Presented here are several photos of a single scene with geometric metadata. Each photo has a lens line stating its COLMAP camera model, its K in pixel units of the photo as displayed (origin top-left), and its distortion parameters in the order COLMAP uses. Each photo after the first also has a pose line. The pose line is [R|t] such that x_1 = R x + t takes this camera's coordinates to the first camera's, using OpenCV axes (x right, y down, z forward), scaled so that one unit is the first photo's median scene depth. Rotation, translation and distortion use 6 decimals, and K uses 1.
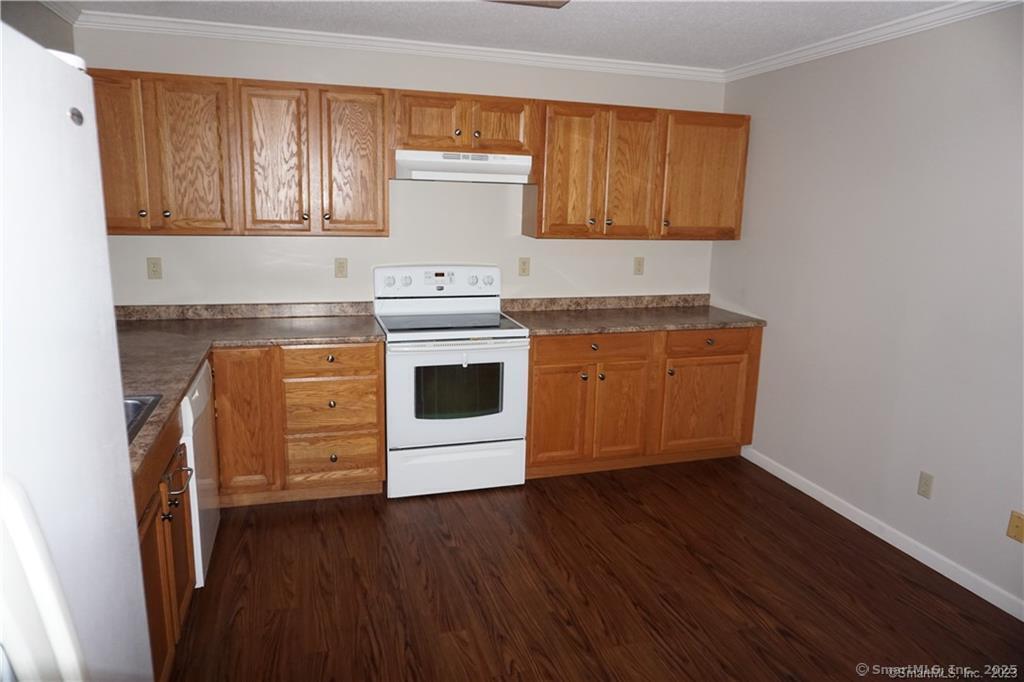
lens RADIAL K [[679.8, 0, 519.9], [0, 679.8, 333.2], [0, 0, 1]] dist [-0.048100, 0.034007]
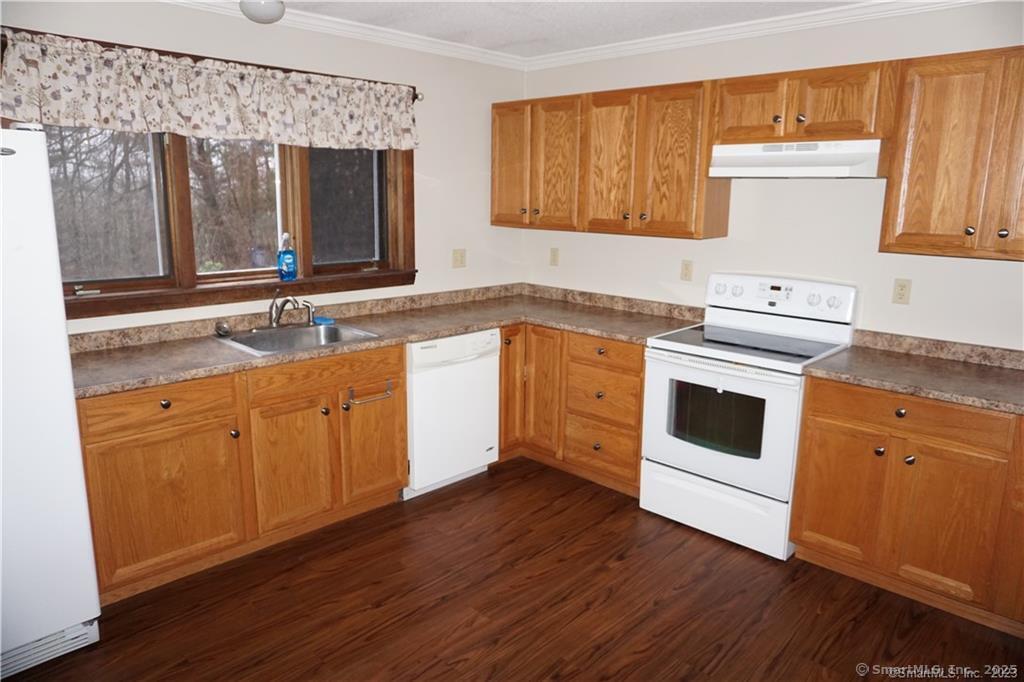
lens RADIAL K [[679.8, 0, 511.2], [0, 679.8, 336.6], [0, 0, 1]] dist [-0.048100, 0.034007]
pose [[0.486945, 0.159262, -0.858790, 0.510168], [-0.171437, 0.981537, 0.084819, -0.046409], [0.856443, 0.105926, 0.505258, 0.327306]]
